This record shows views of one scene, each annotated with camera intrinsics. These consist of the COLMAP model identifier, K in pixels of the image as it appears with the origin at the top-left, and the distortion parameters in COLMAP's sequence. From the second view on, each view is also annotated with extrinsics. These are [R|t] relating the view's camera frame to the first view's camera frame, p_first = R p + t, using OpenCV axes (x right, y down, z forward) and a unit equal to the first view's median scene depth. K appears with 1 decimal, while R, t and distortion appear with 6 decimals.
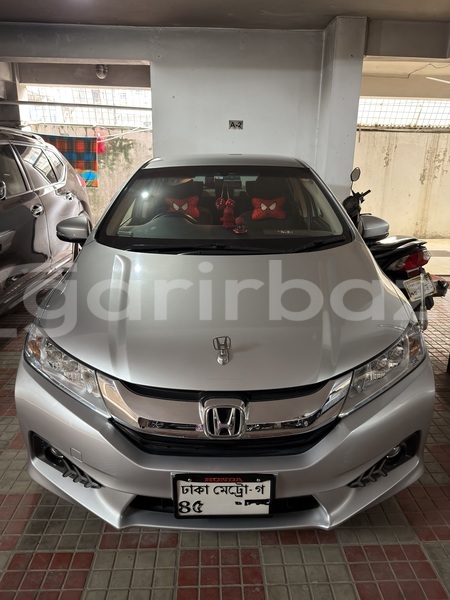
lens RADIAL K [[424.0, 0, 225.0], [0, 424.0, 300.0], [0, 0, 1]] dist [-0.033735, 0.000046]
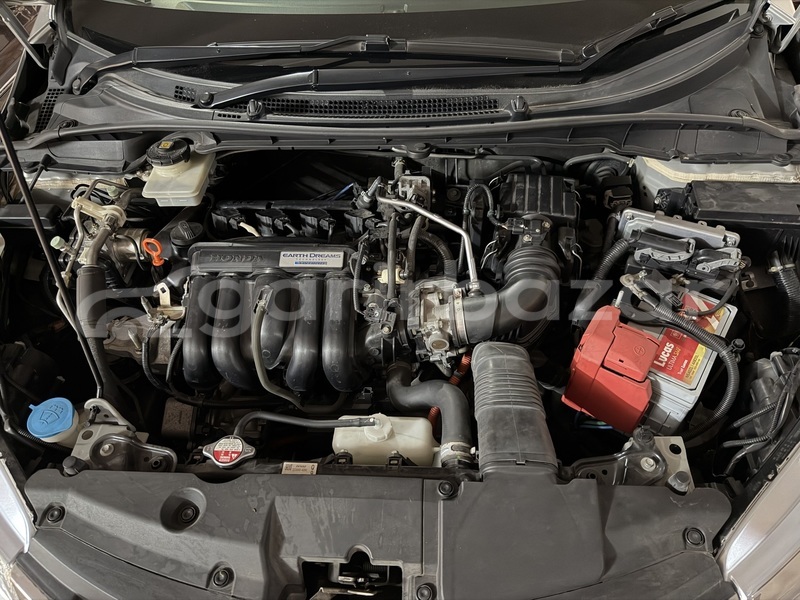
lens RADIAL K [[565.3, 0, 400.0], [0, 565.3, 300.0], [0, 0, 1]] dist [-0.033735, 0.000046]
pose [[0.997522, 0.012591, -0.069219, 0.036160], [0.024801, 0.857767, 0.513440, -0.158478], [0.065838, -0.513884, 0.855329, 0.424663]]
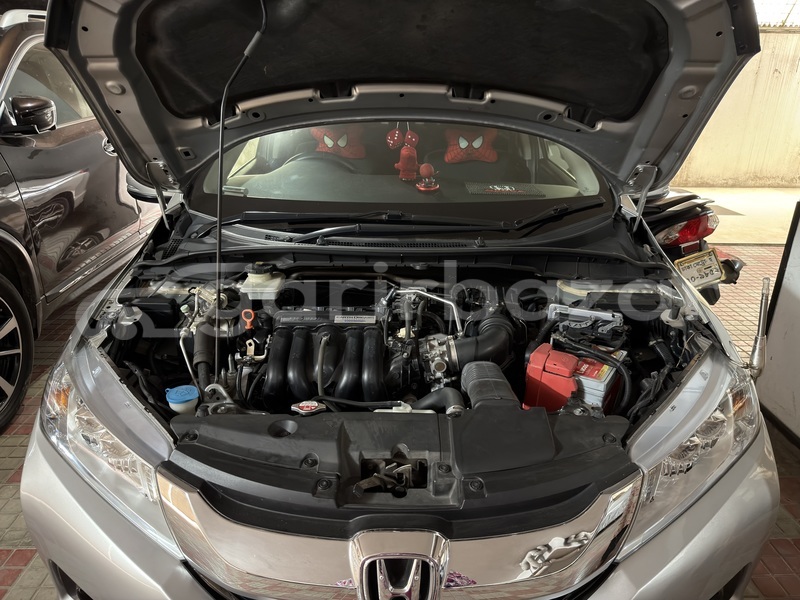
lens RADIAL K [[565.3, 0, 400.0], [0, 565.3, 300.0], [0, 0, 1]] dist [-0.033735, 0.000046]
pose [[0.999957, 0.009224, -0.000889, -0.001322], [-0.009141, 0.997616, 0.068395, -0.054976], [0.001518, -0.068384, 0.997658, 0.181982]]
